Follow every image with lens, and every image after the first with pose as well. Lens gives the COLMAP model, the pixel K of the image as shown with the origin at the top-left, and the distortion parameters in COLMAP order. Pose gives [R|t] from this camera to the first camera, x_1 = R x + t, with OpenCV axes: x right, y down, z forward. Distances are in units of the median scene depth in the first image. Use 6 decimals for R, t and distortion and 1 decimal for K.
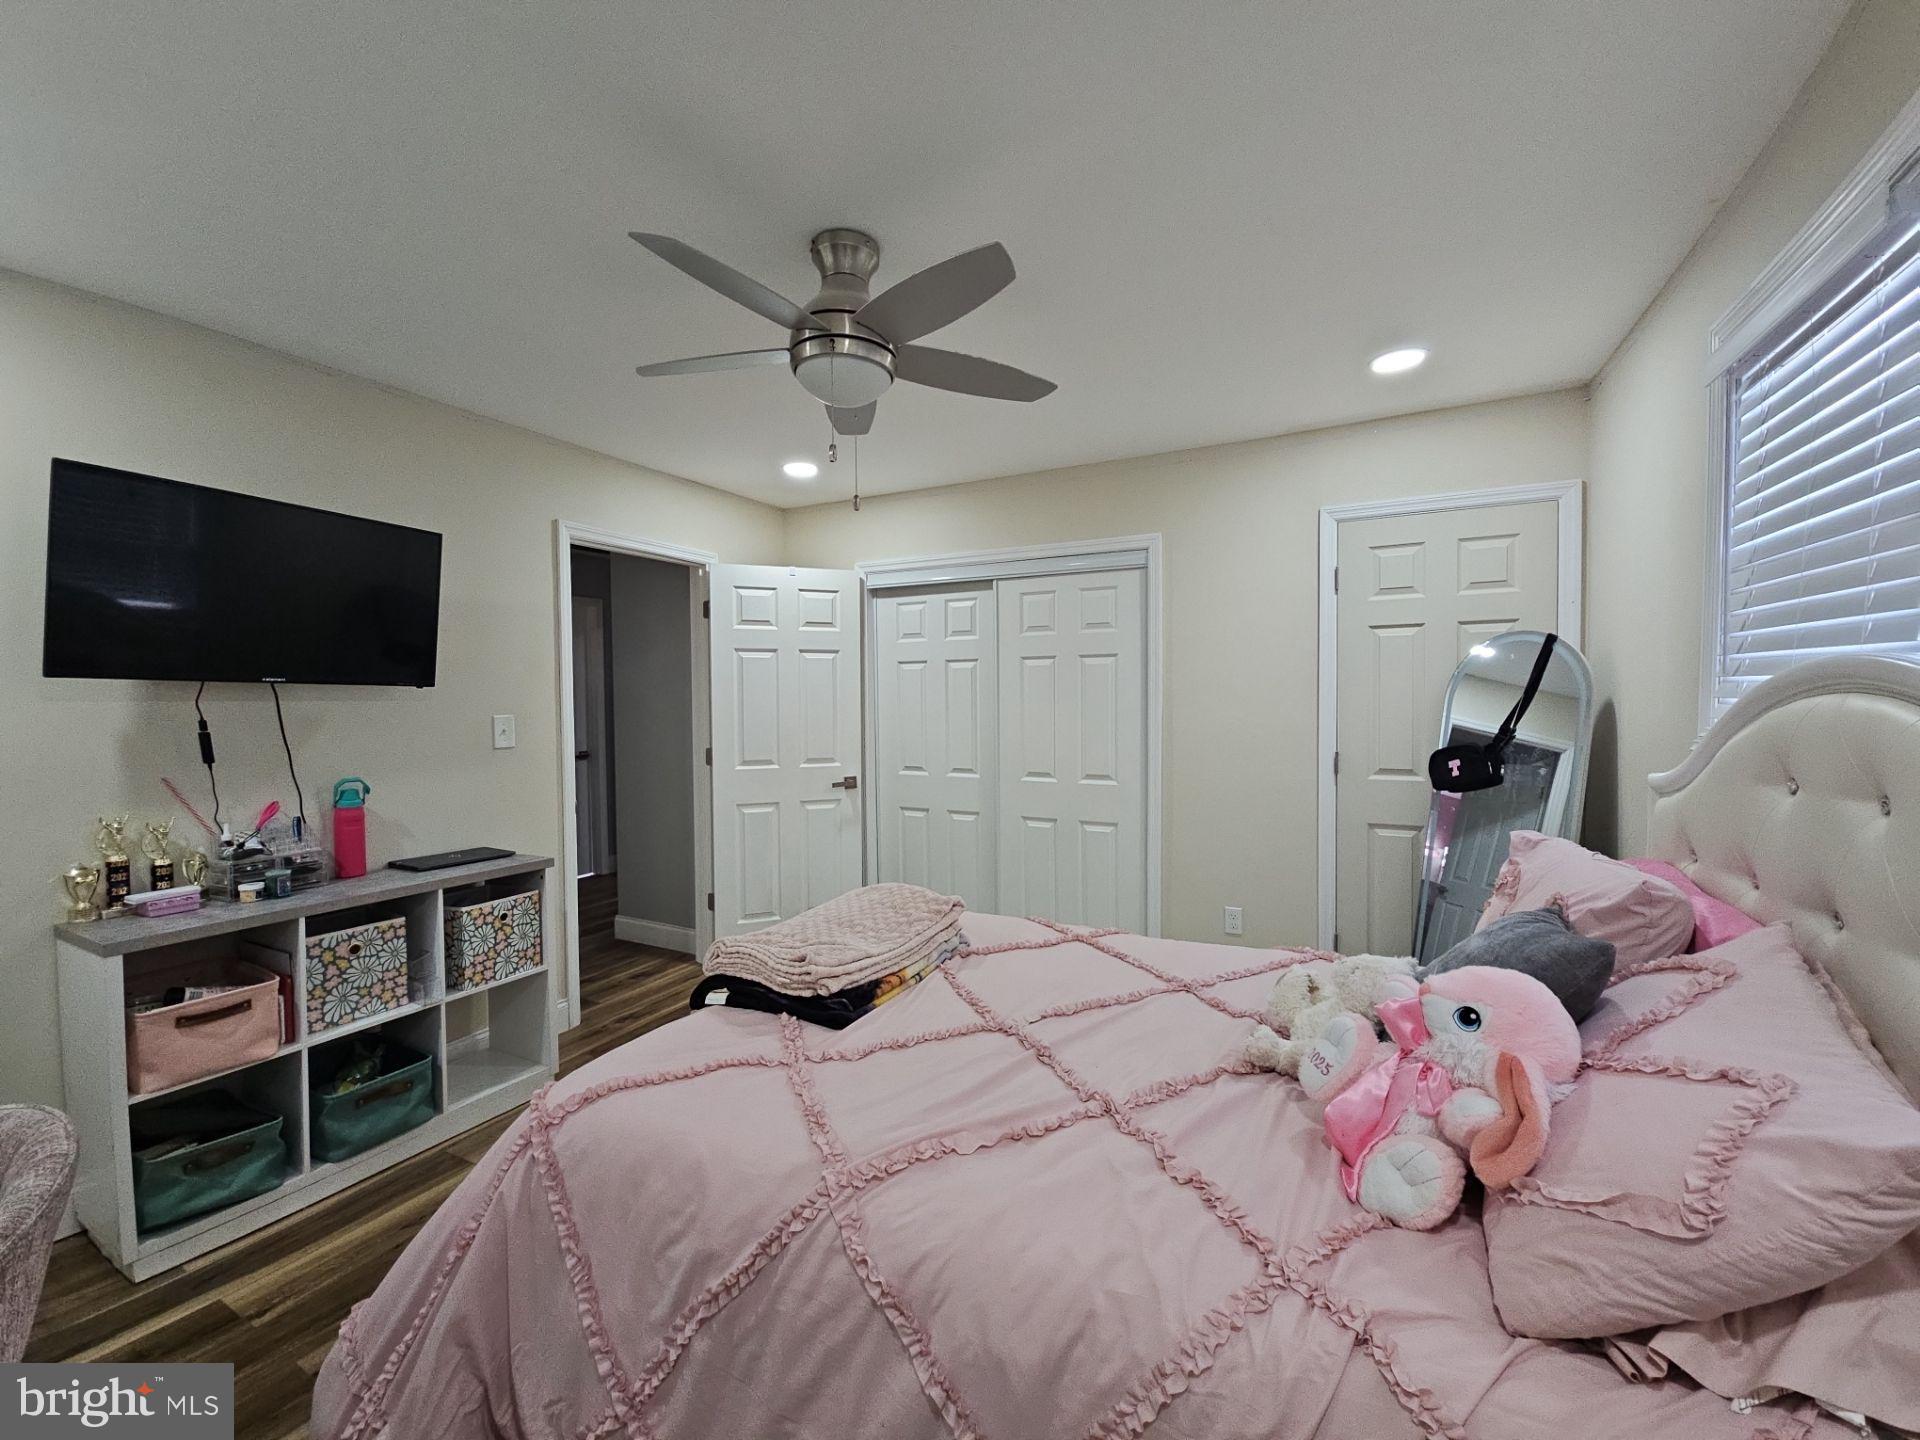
lens RADIAL K [[781.0, 0, 954.2], [0, 781.0, 721.5], [0, 0, 1]] dist [0.002056, -0.000245]
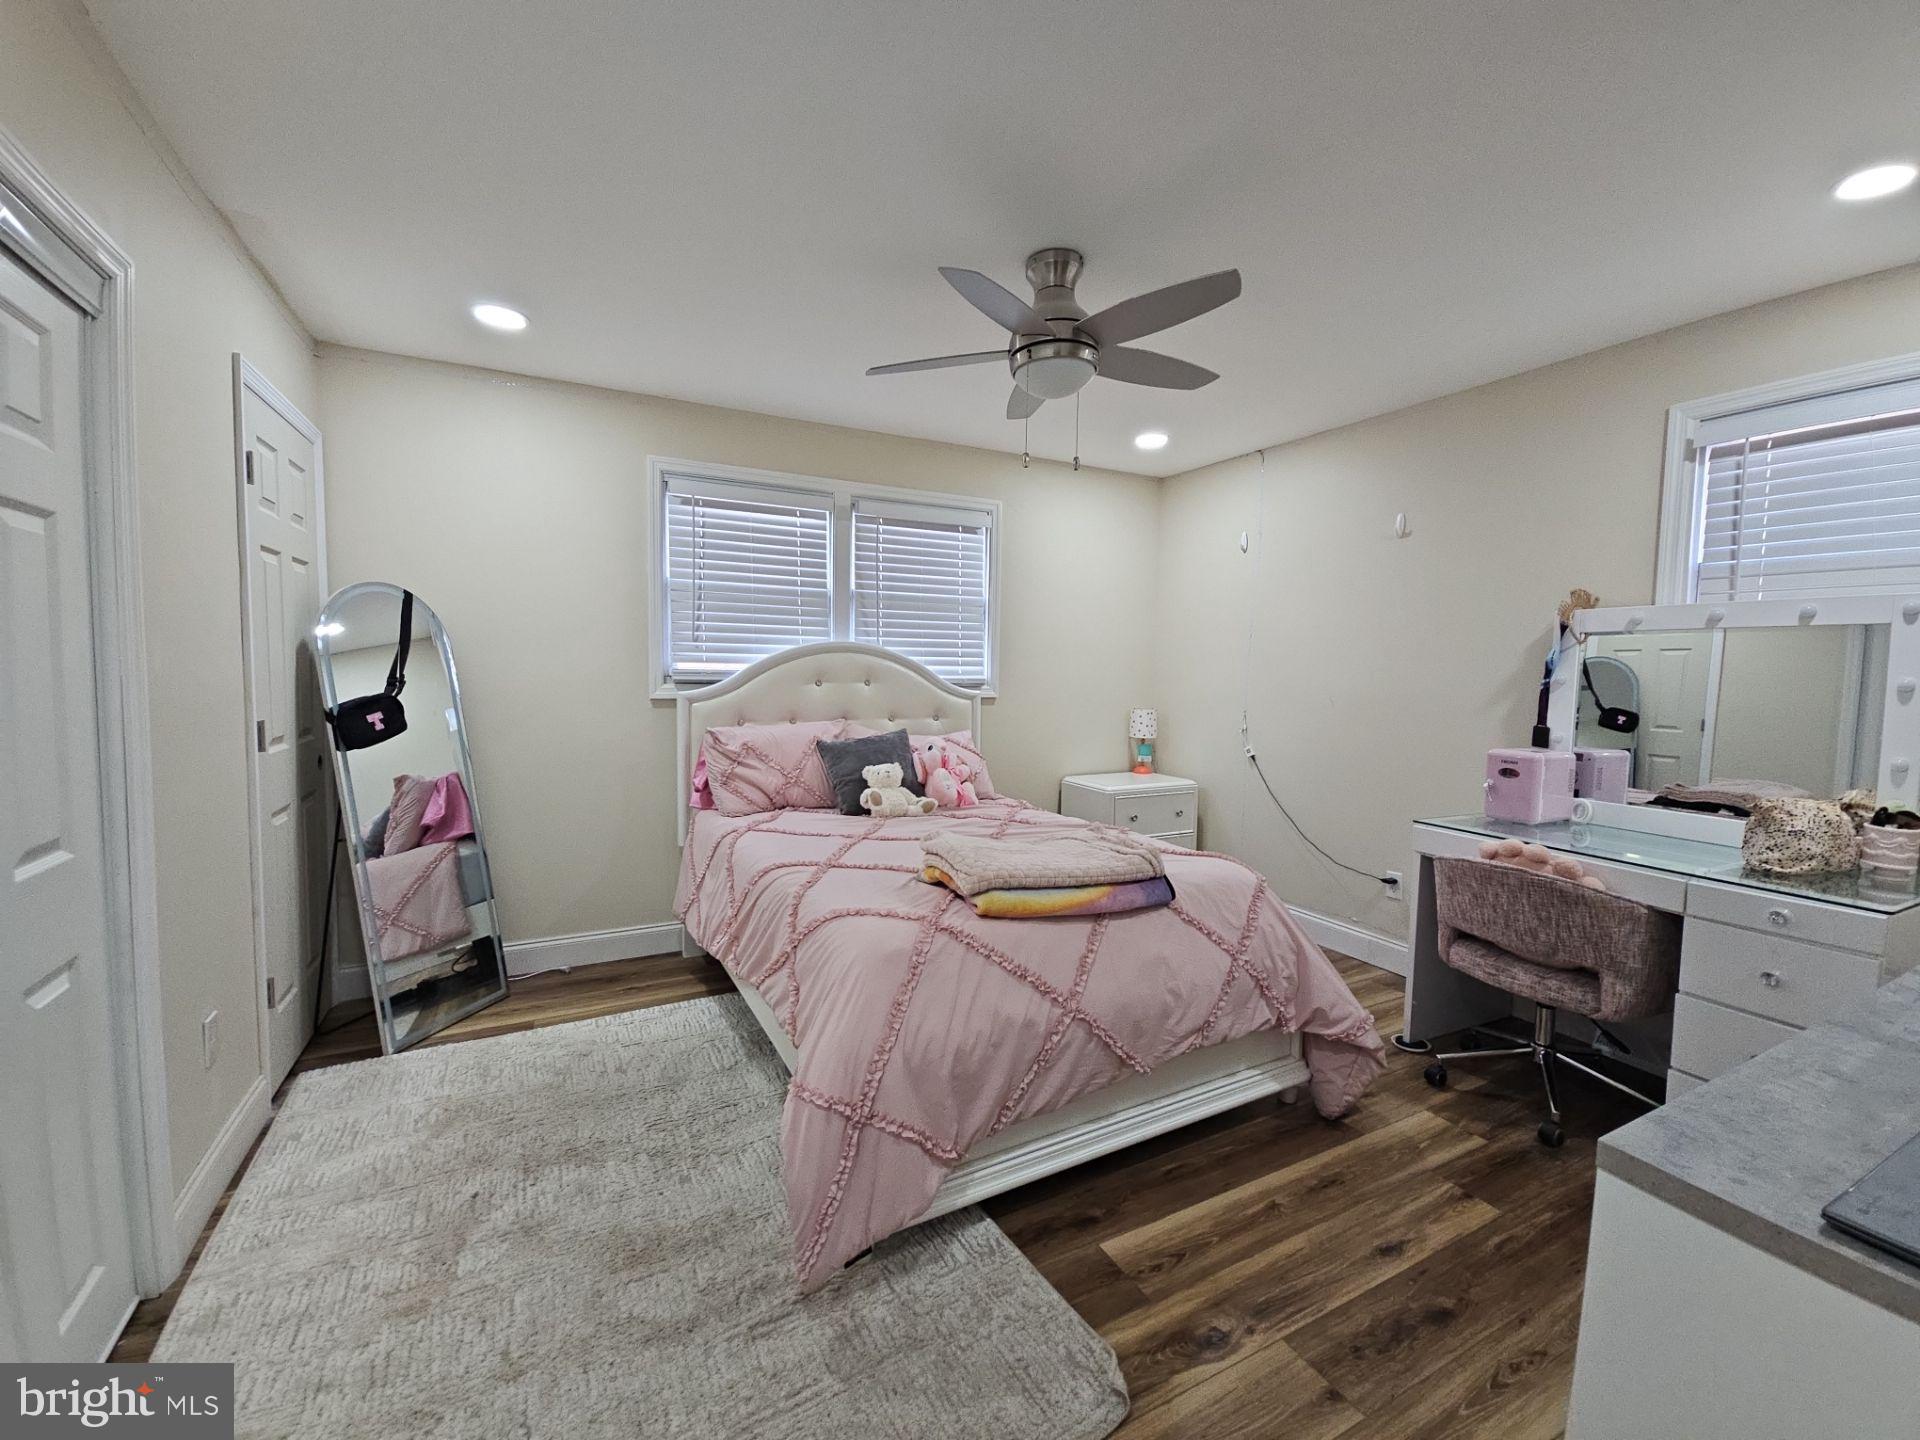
lens RADIAL K [[781.0, 0, 956.2], [0, 781.0, 716.2], [0, 0, 1]] dist [0.002056, -0.000245]
pose [[-0.813215, -0.041253, 0.580499, -0.375978], [0.010359, 0.996300, 0.085314, -0.016049], [-0.581871, 0.075392, -0.809779, 1.088318]]
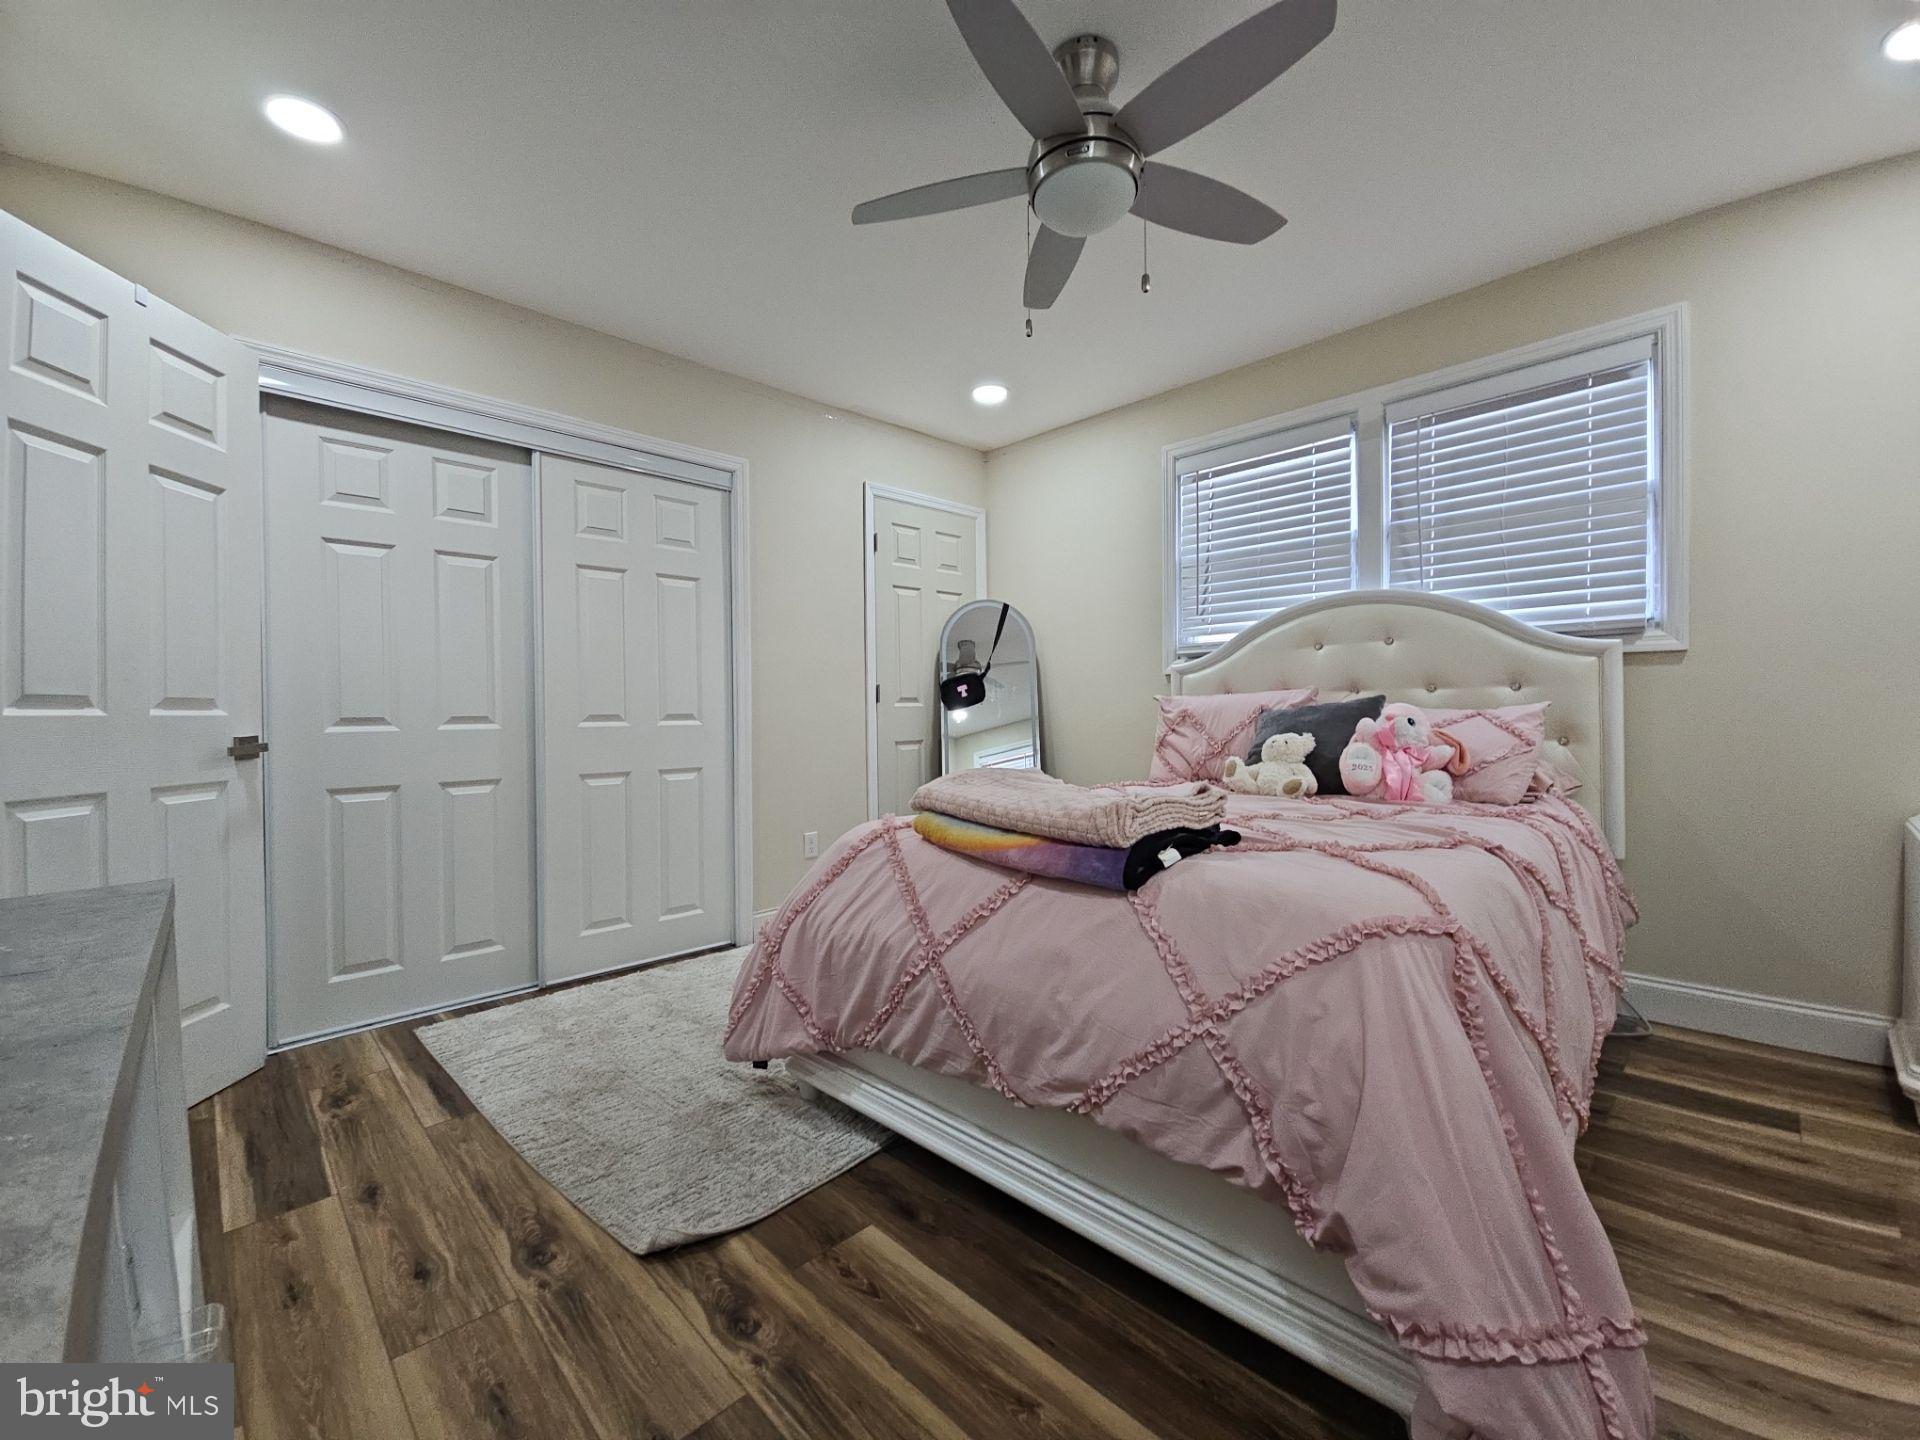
lens RADIAL K [[781.0, 0, 950.1], [0, 781.0, 714.6], [0, 0, 1]] dist [0.002056, -0.000245]
pose [[0.326344, 0.000086, 0.945251, -0.564670], [0.041038, 0.999056, -0.014259, 0.097771], [-0.944360, 0.043445, 0.326033, 0.453164]]
